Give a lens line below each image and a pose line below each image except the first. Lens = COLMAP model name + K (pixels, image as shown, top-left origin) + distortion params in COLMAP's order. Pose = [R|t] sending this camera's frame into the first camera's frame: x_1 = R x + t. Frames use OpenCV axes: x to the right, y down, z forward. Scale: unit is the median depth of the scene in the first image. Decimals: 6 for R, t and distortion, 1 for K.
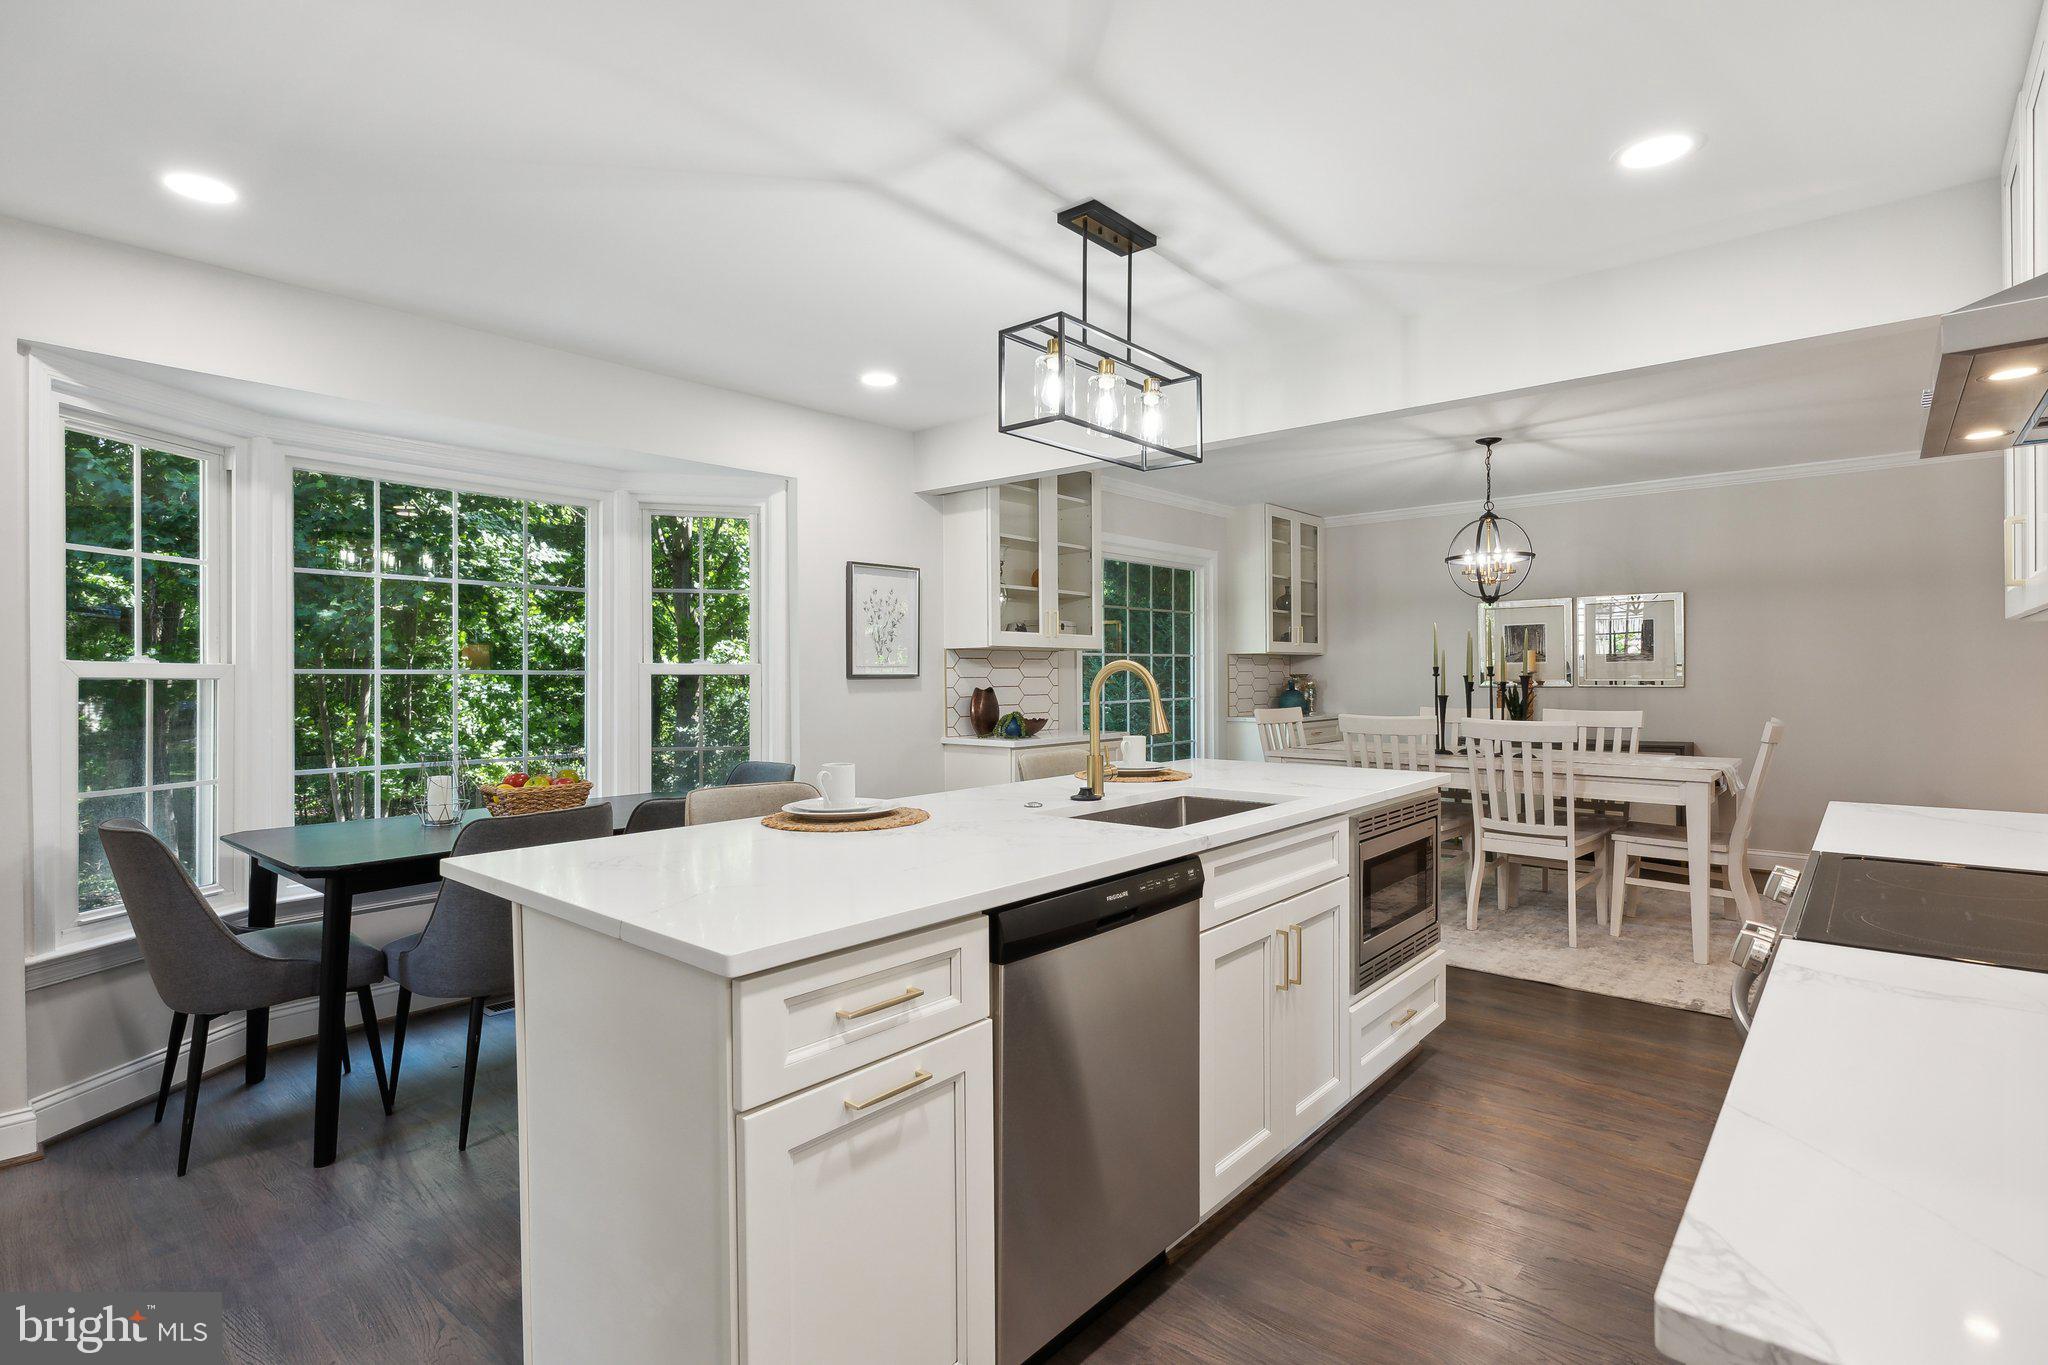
lens RADIAL K [[985.2, 0, 1010.1], [0, 985.2, 681.2], [0, 0, 1]] dist [-0.008899, 0.000050]
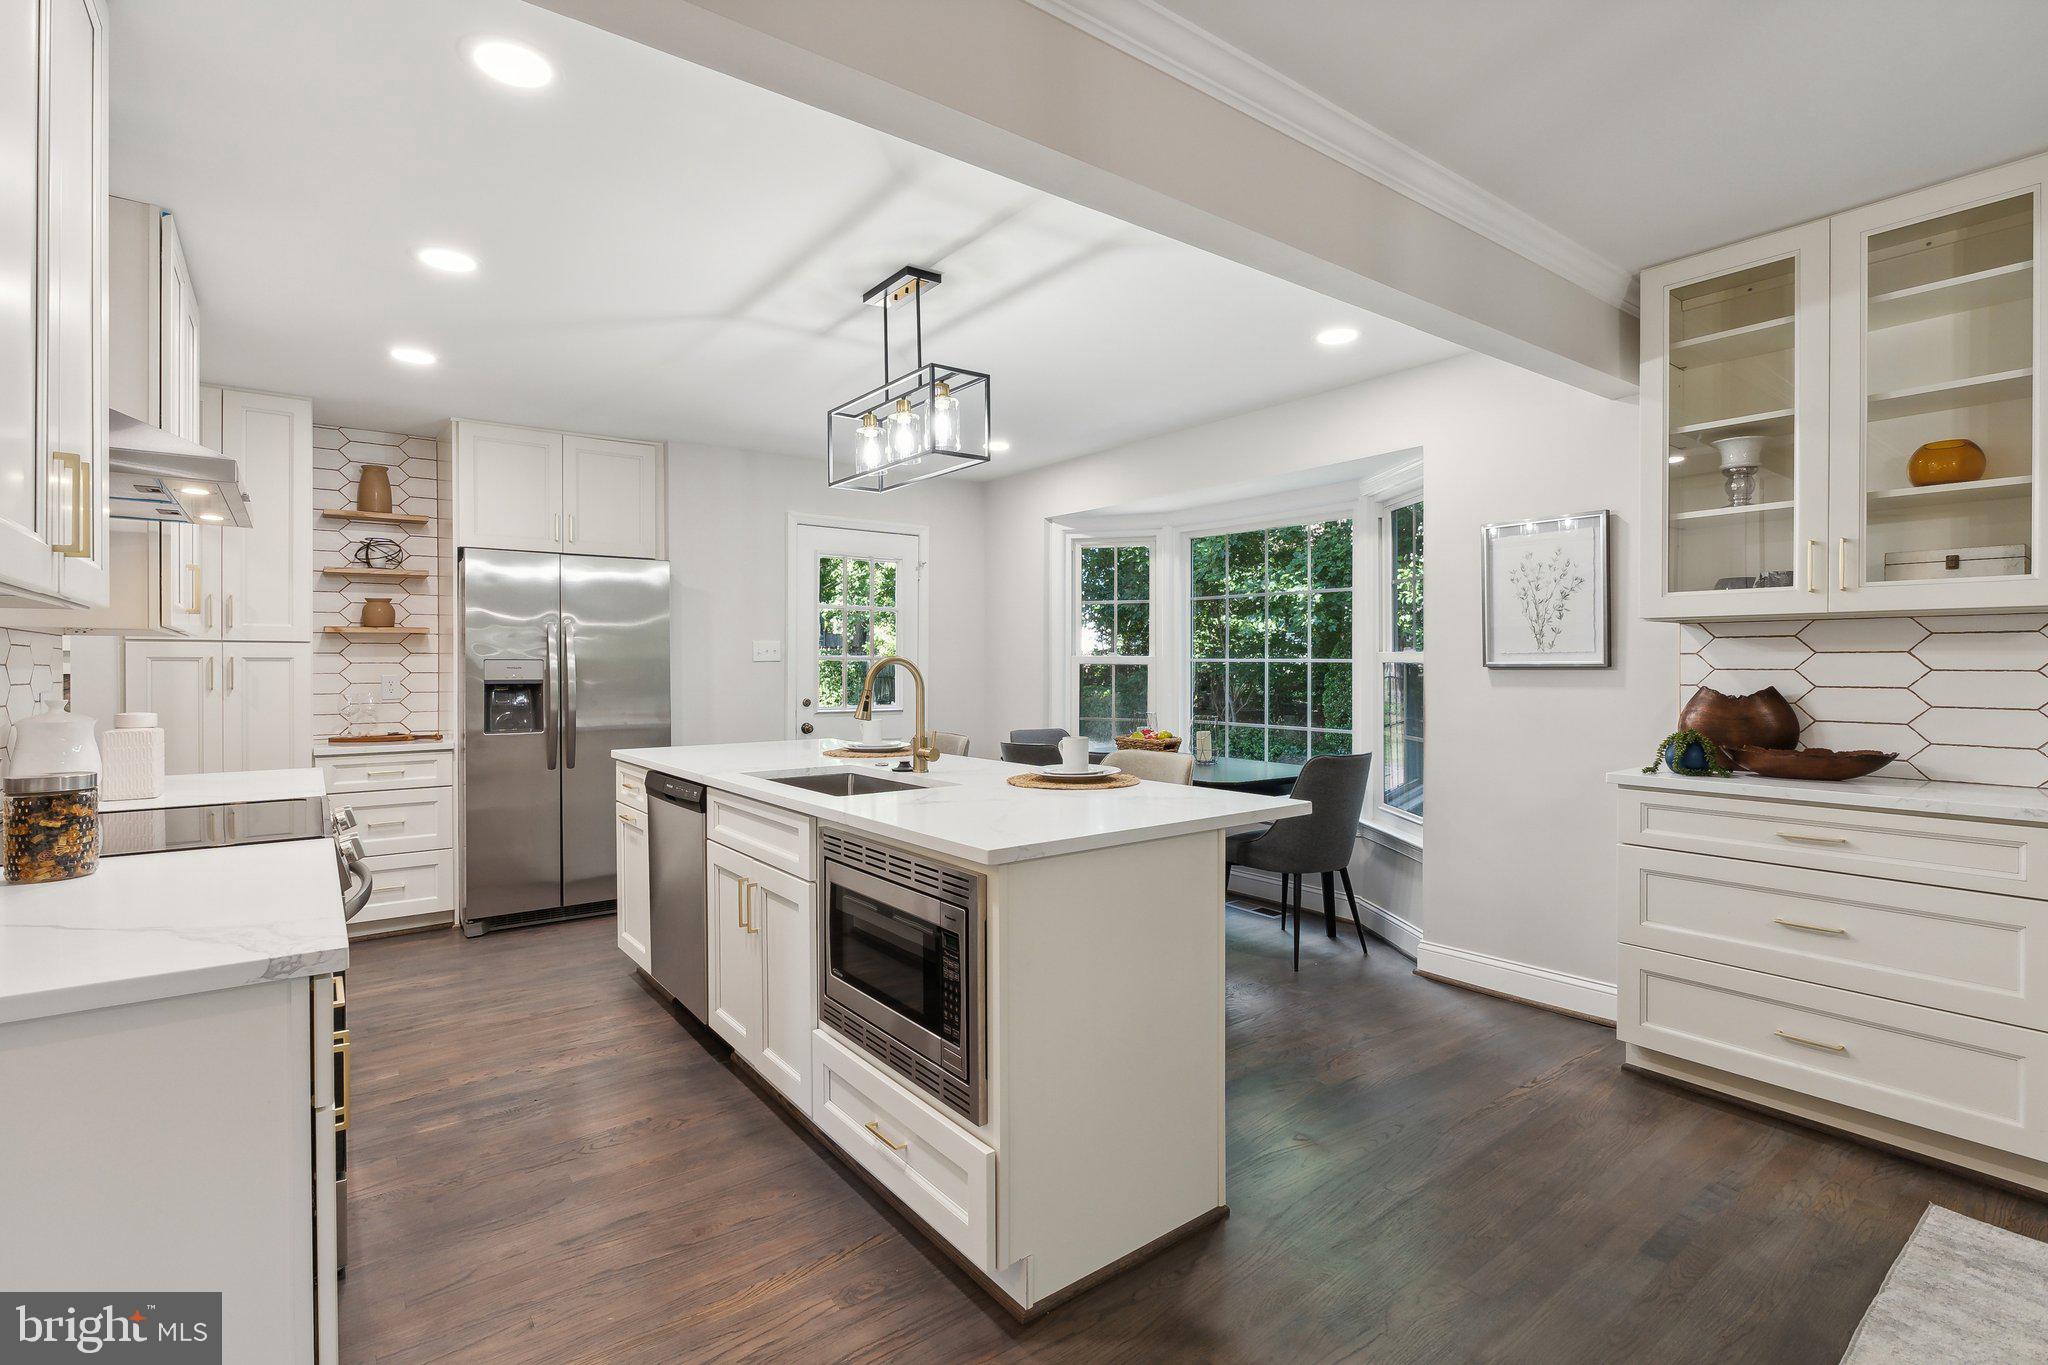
lens RADIAL K [[948.6, 0, 1017.5], [0, 948.6, 667.1], [0, 0, 1]] dist [-0.012260, 0.004338]
pose [[-0.203971, 0.009471, -0.978931, 0.645507], [-0.003476, 0.999940, 0.010399, -0.010495], [0.978971, 0.005524, -0.203925, 0.746242]]
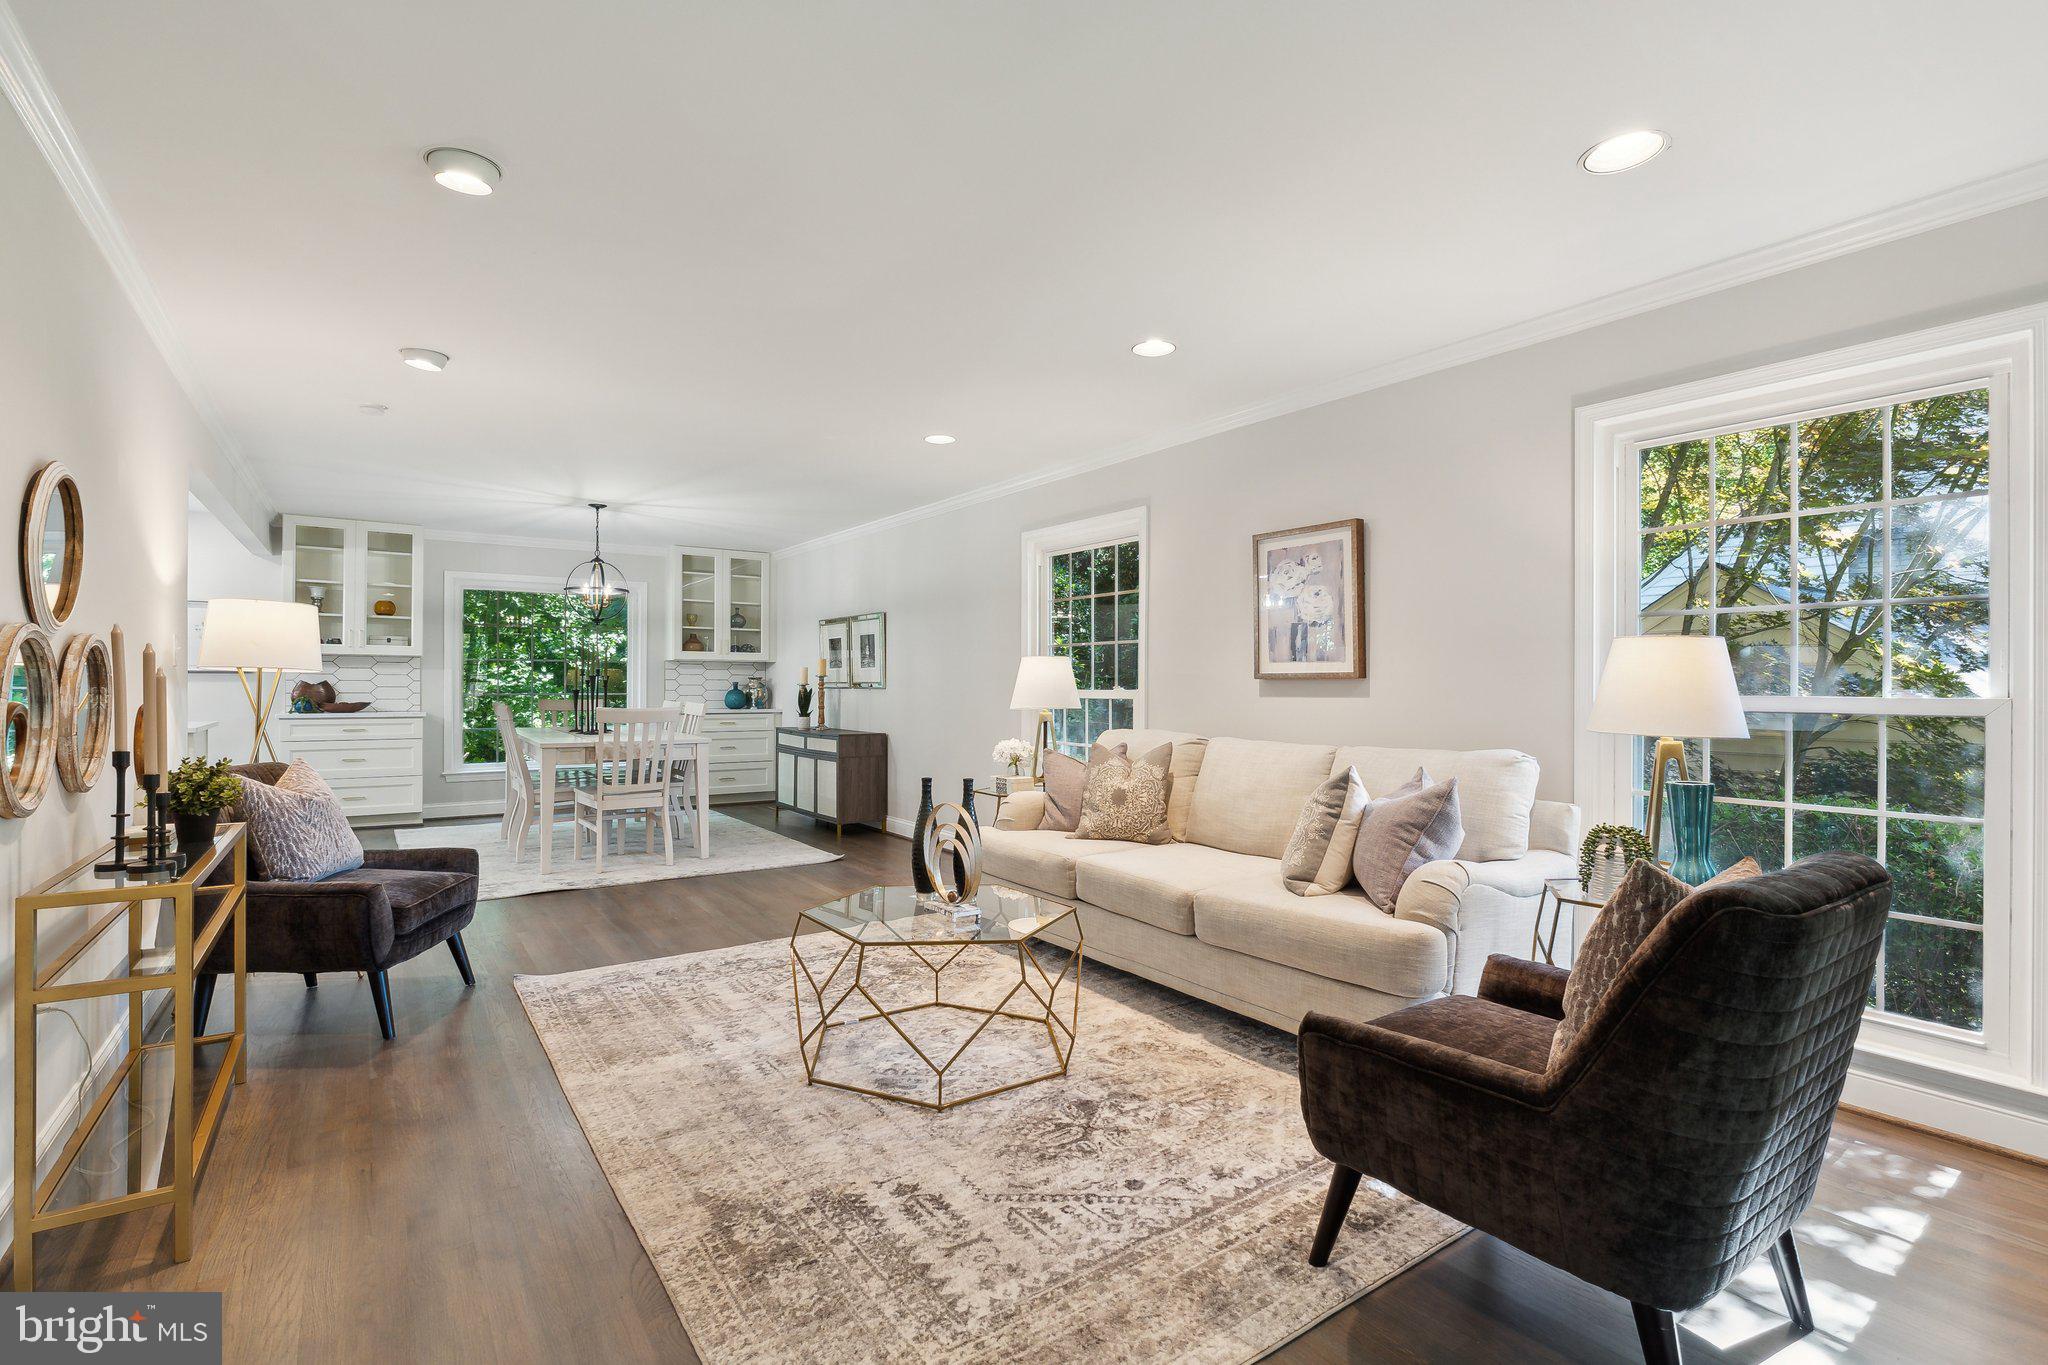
lens RADIAL K [[948.6, 0, 1034.9], [0, 948.6, 680.1], [0, 0, 1]] dist [-0.012260, 0.004338]
pose [[0.976933, 0.011167, -0.213256, 1.428536], [-0.013629, 0.999856, -0.010078, 0.004889], [0.213113, 0.012752, 0.976944, -0.155227]]
